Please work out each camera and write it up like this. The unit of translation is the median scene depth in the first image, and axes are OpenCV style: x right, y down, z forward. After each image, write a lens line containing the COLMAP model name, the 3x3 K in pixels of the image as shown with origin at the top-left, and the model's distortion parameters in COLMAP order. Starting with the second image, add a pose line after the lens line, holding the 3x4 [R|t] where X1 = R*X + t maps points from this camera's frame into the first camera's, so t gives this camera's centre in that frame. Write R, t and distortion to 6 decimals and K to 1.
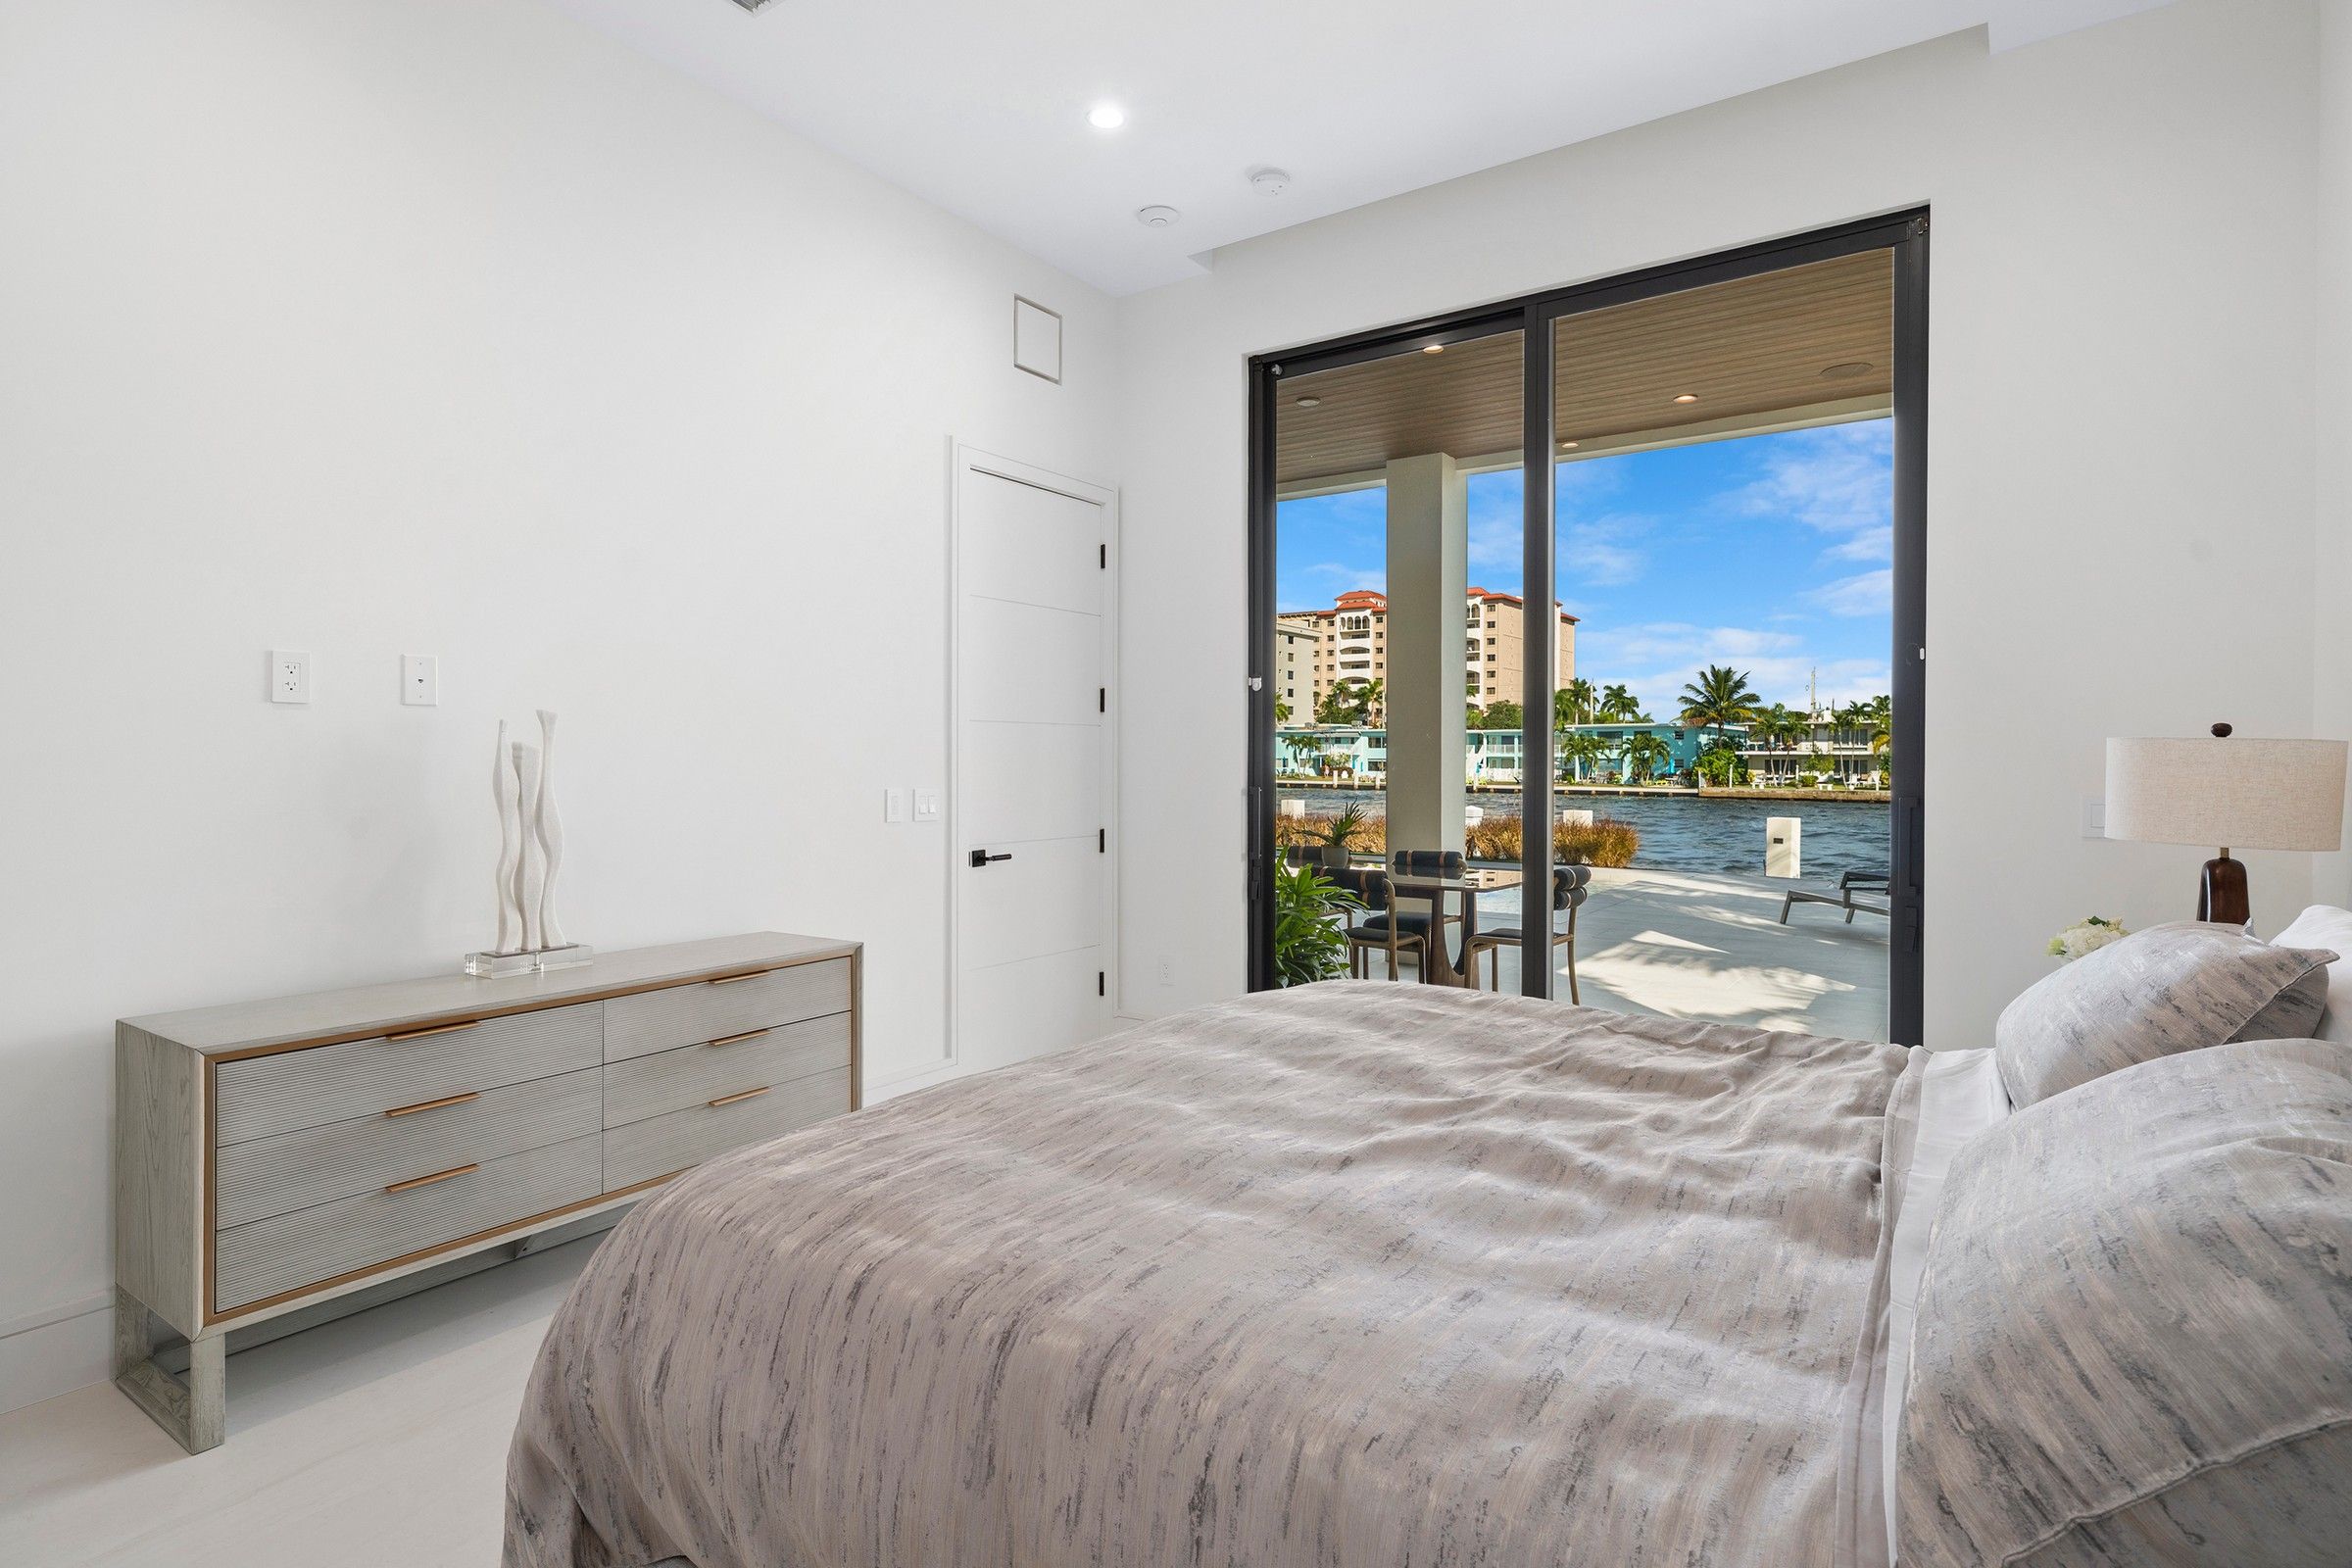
lens RADIAL K [[1176.9, 0, 1172.6], [0, 1176.9, 783.3], [0, 0, 1]] dist [0.000511, 0.000183]
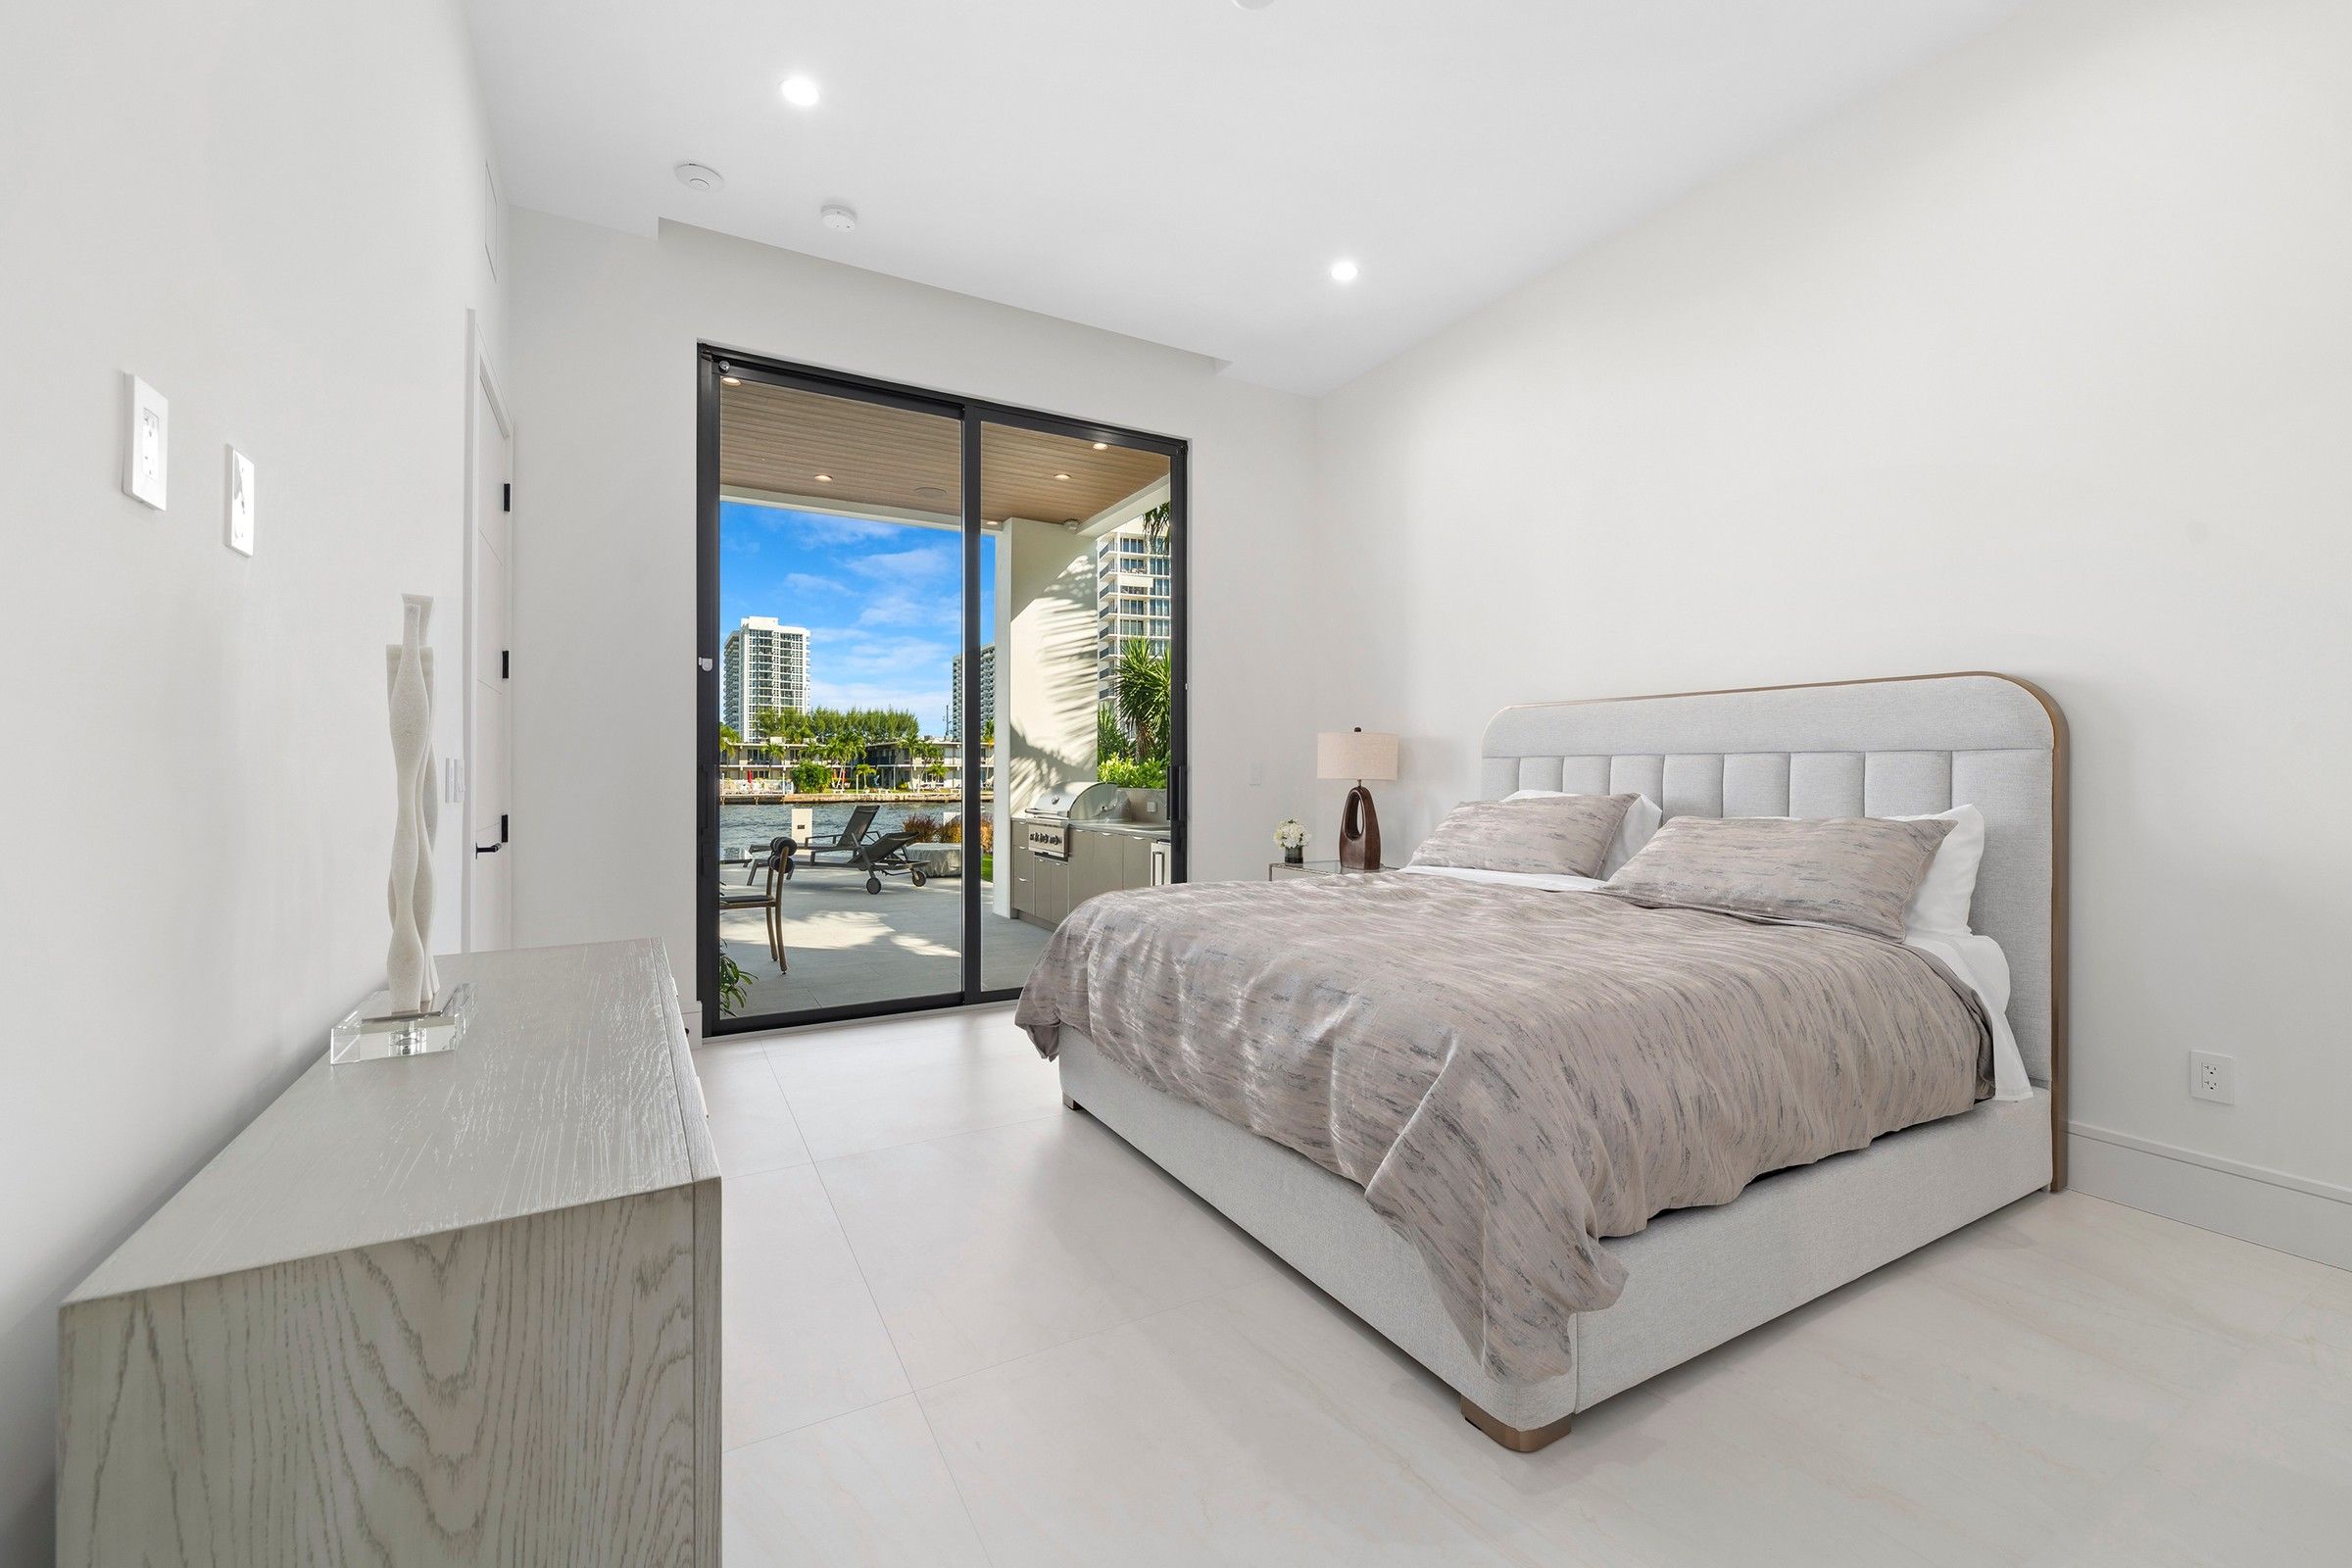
lens RADIAL K [[954.9, 0, 1172.8], [0, 954.9, 774.2], [0, 0, 1]] dist [-0.000677, -0.000150]
pose [[0.430462, -0.000474, 0.902609, -0.575684], [0.019223, 0.999778, -0.008643, 0.028856], [-0.902404, 0.021071, 0.430375, 0.325453]]
